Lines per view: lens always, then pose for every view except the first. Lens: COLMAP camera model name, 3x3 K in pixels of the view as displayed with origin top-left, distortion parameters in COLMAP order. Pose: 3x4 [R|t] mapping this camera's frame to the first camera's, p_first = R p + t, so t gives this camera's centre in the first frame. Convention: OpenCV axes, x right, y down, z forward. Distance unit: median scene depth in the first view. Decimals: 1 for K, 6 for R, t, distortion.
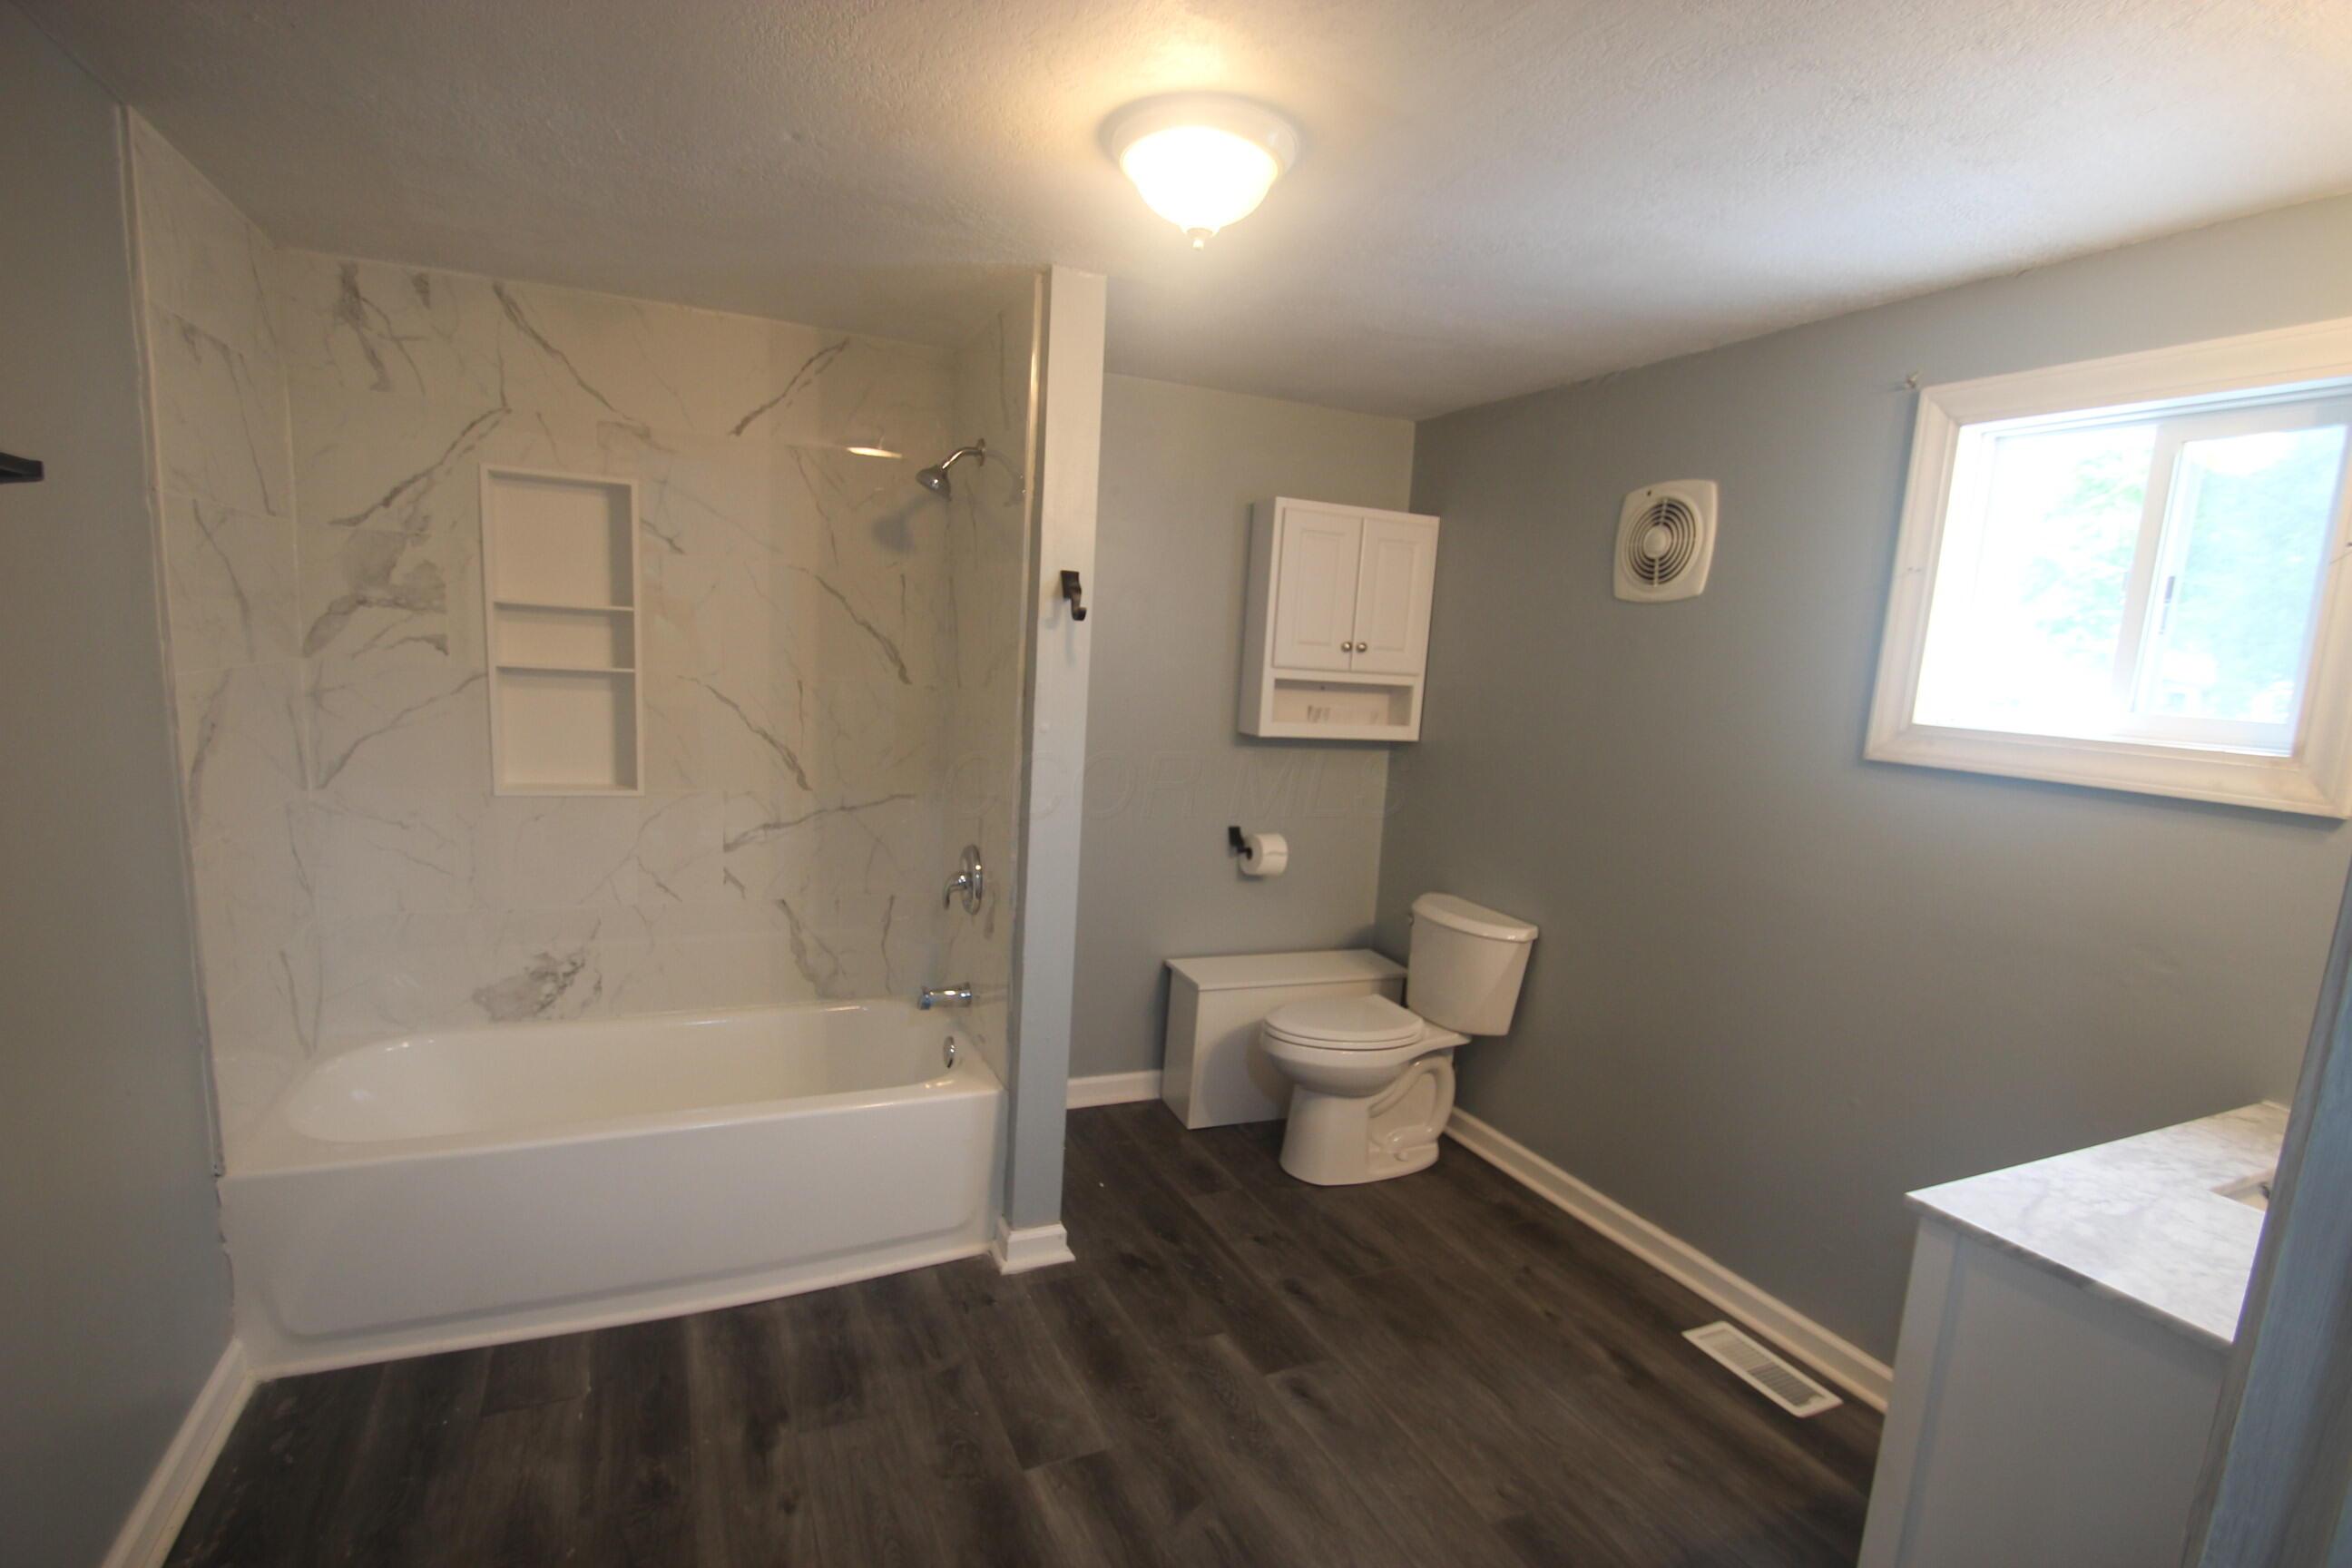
lens RADIAL K [[1088.1, 0, 1172.7], [0, 1088.1, 792.3], [0, 0, 1]] dist [0.001816, -0.008236]
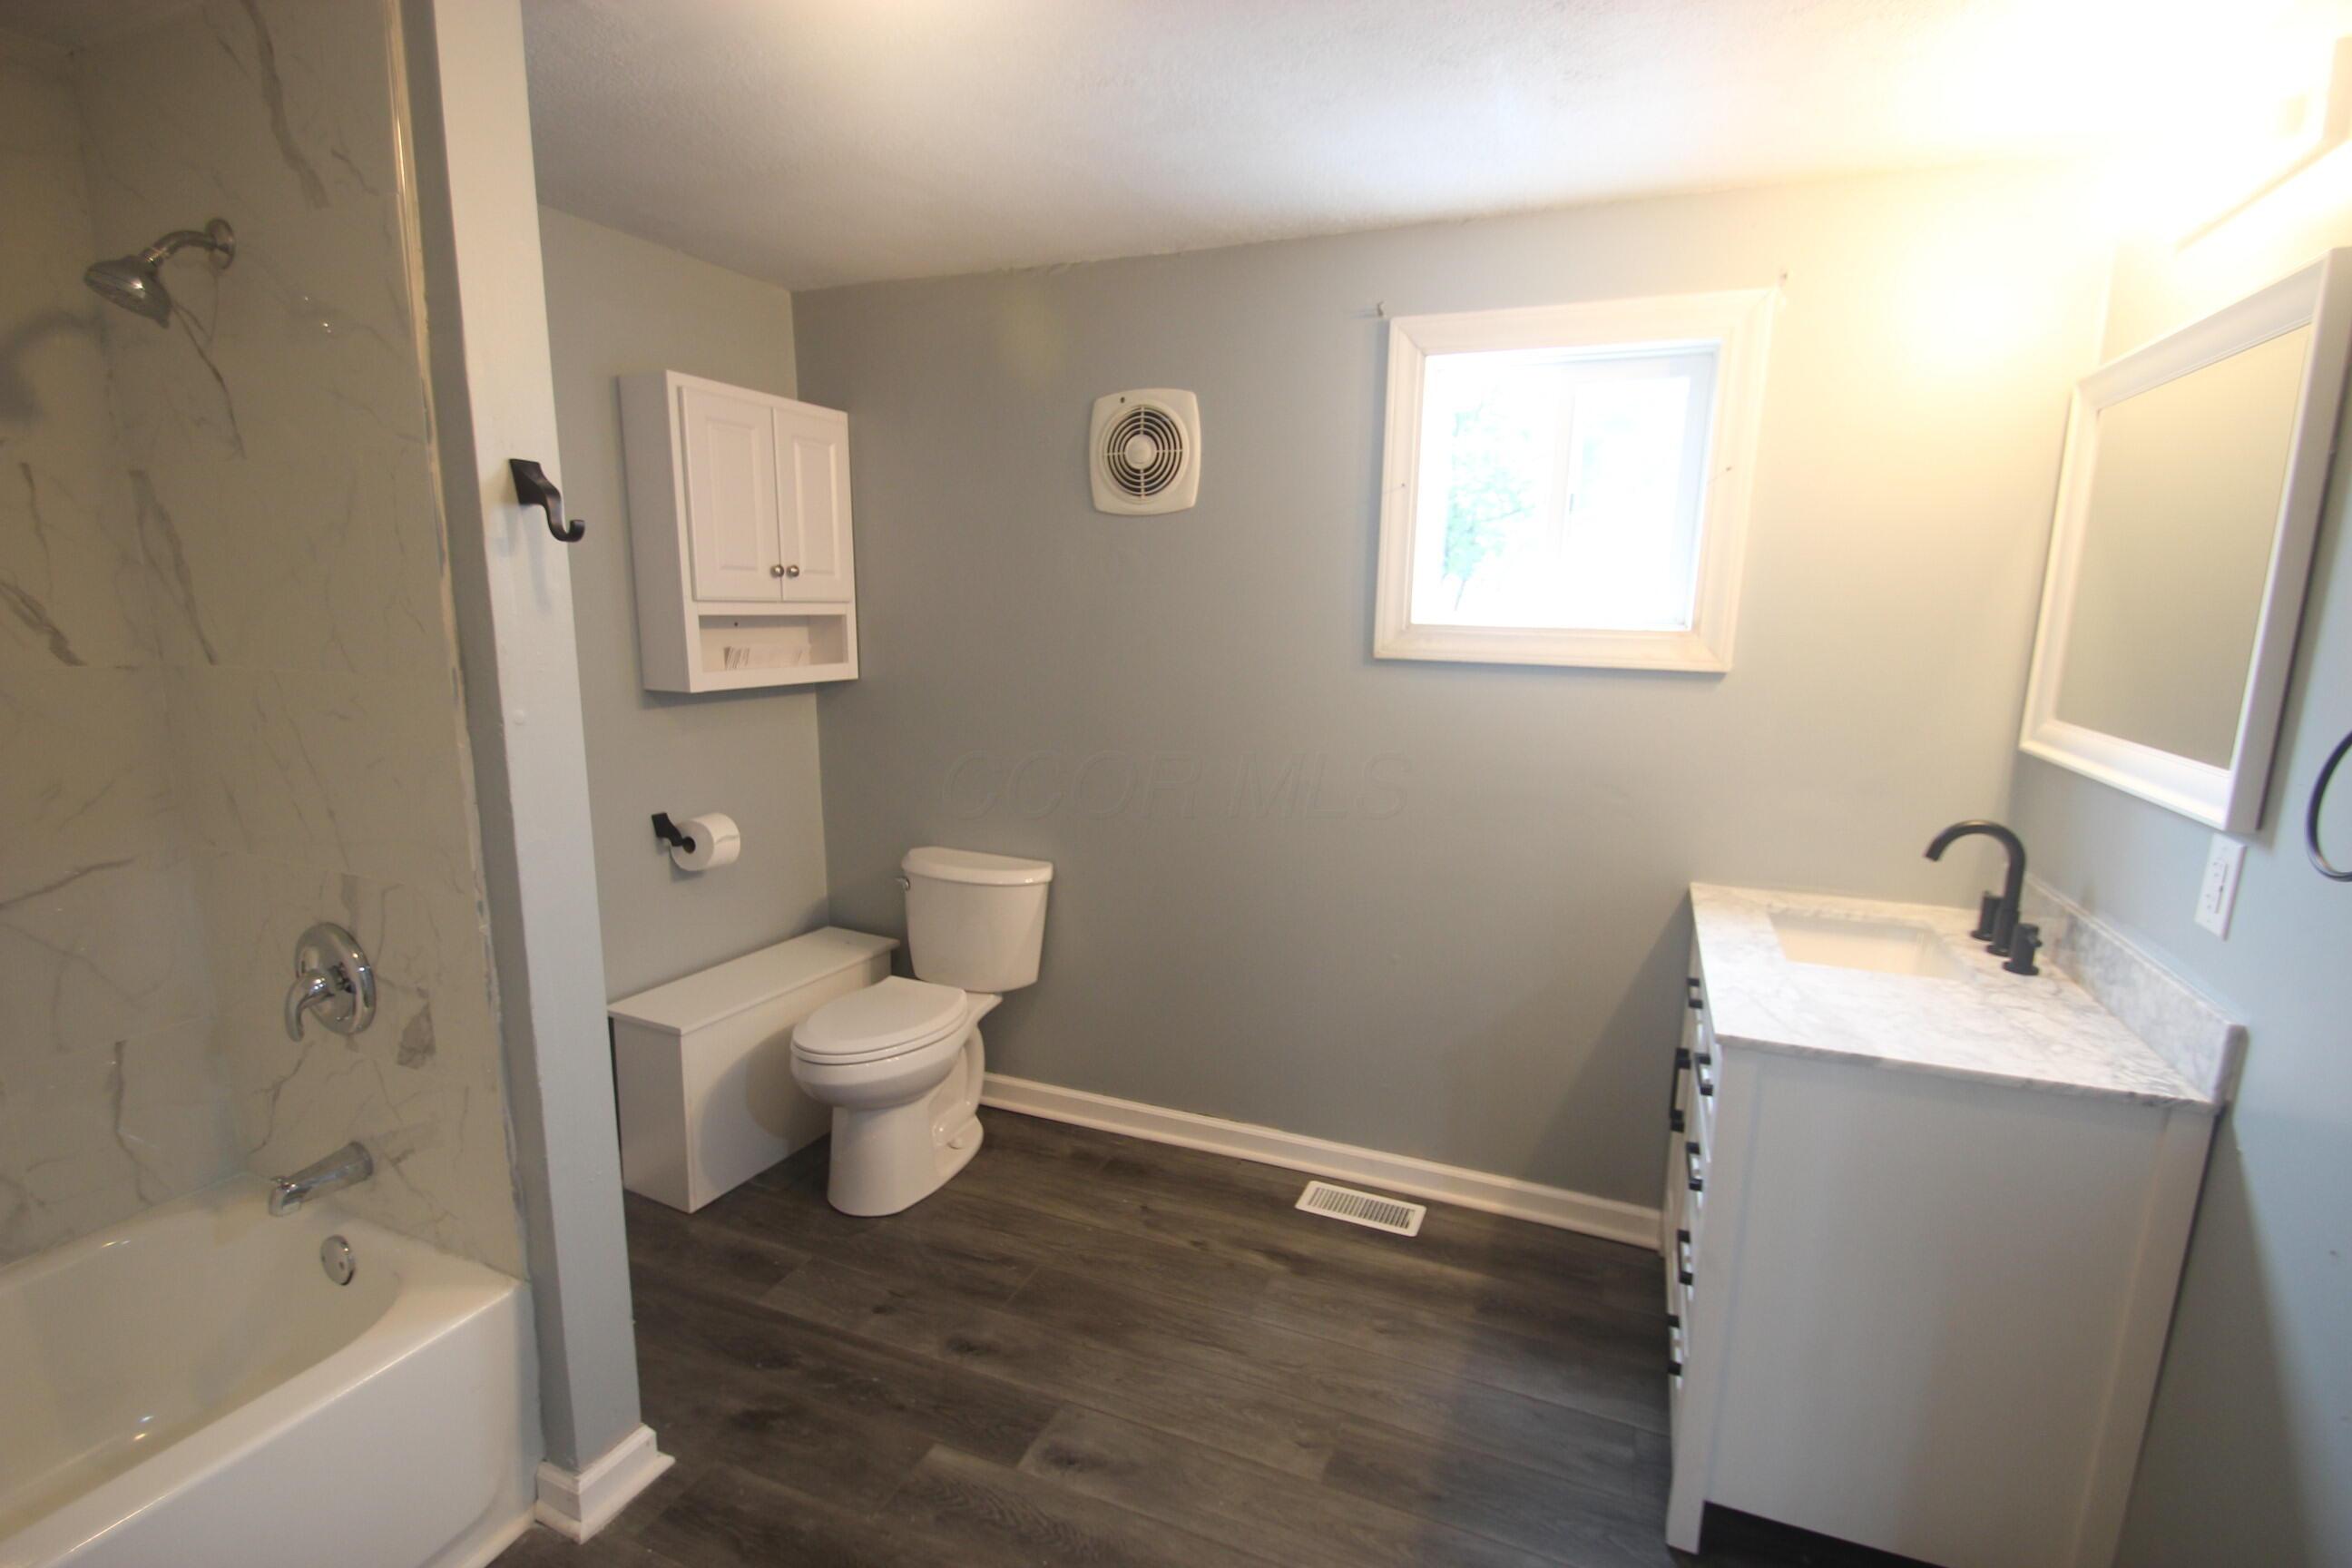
lens RADIAL K [[1088.1, 0, 1186.5], [0, 1088.1, 800.2], [0, 0, 1]] dist [0.001816, -0.008236]
pose [[0.738886, -0.168031, 0.652543, -0.219867], [0.114660, 0.985639, 0.123972, -0.039825], [-0.664003, -0.016780, 0.747542, 0.246050]]
